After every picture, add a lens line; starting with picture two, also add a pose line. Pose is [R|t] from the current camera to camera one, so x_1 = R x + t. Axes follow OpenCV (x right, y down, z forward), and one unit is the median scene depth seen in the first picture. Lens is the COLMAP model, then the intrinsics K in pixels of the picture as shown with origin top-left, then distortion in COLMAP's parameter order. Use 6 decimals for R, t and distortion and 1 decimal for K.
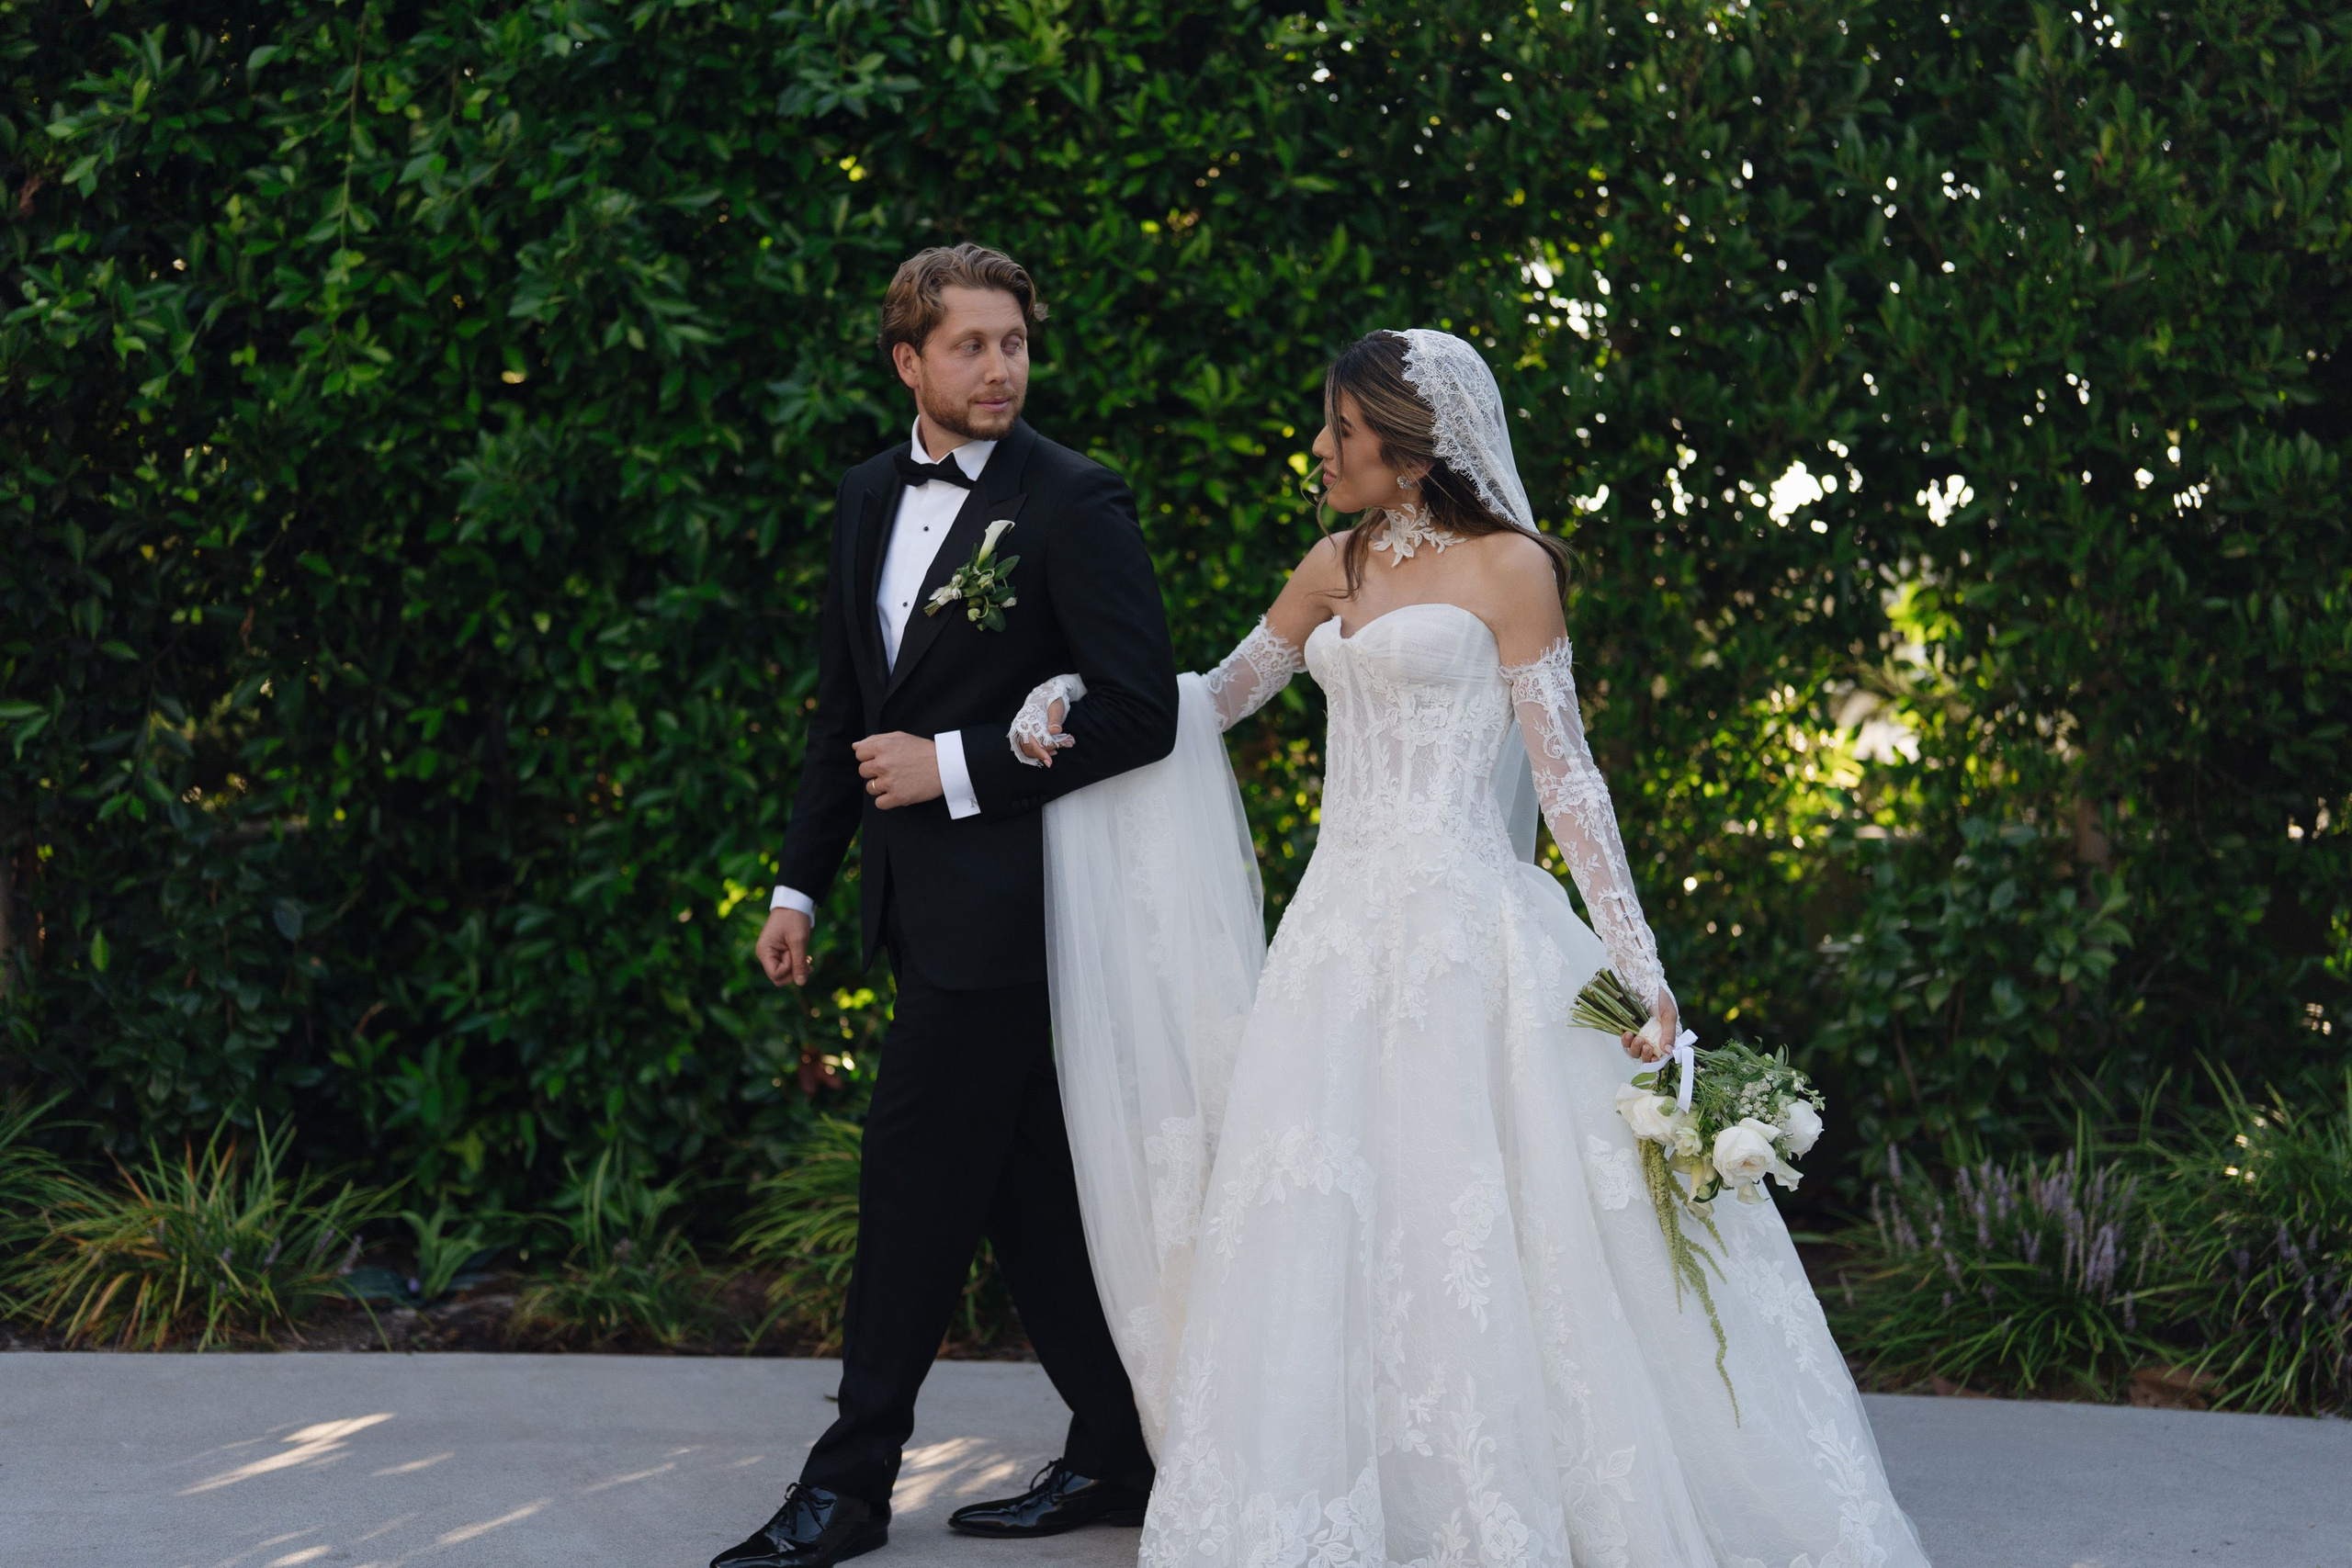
lens RADIAL K [[3241.9, 0, 1164.8], [0, 3241.9, 783.5], [0, 0, 1]] dist [0.060319, 0.000000]
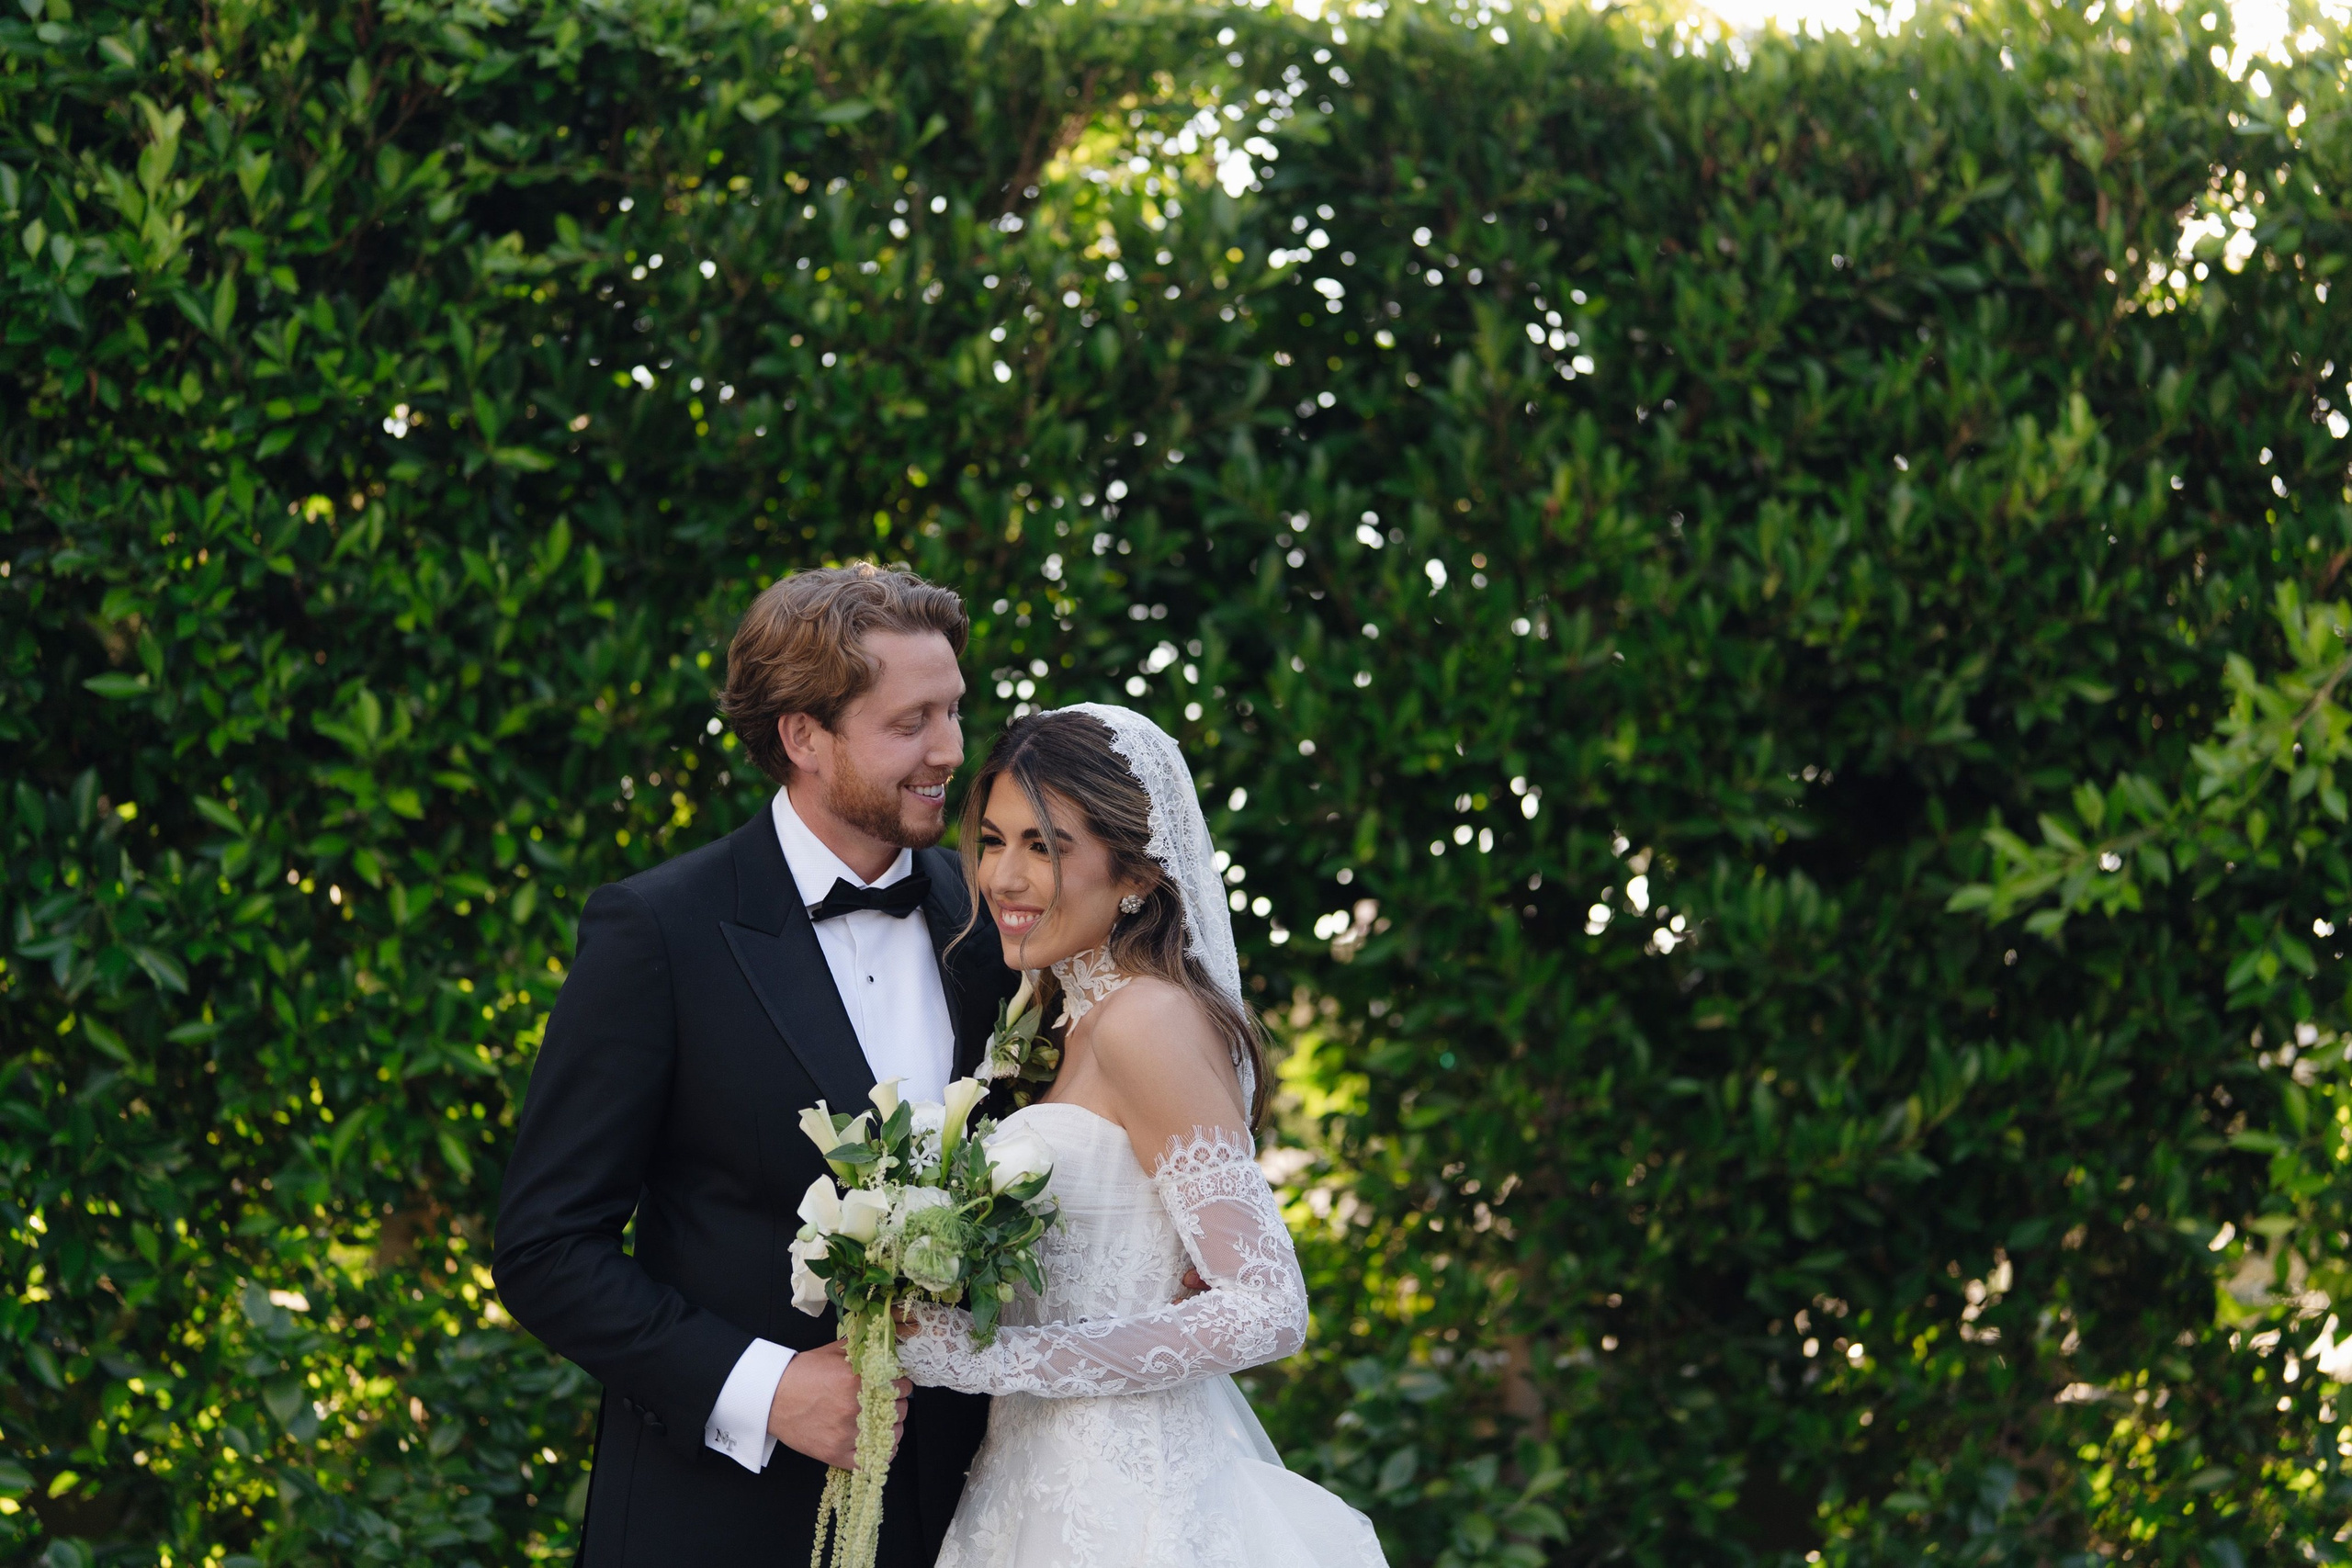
lens RADIAL K [[3241.9, 0, 1183.7], [0, 3241.9, 788.1], [0, 0, 1]] dist [0.060319, 0.000000]
pose [[0.987956, 0.060206, 0.142543, 0.092594], [-0.043892, 0.992402, -0.114946, -0.031906], [-0.148380, 0.107305, 0.983092, 0.258493]]
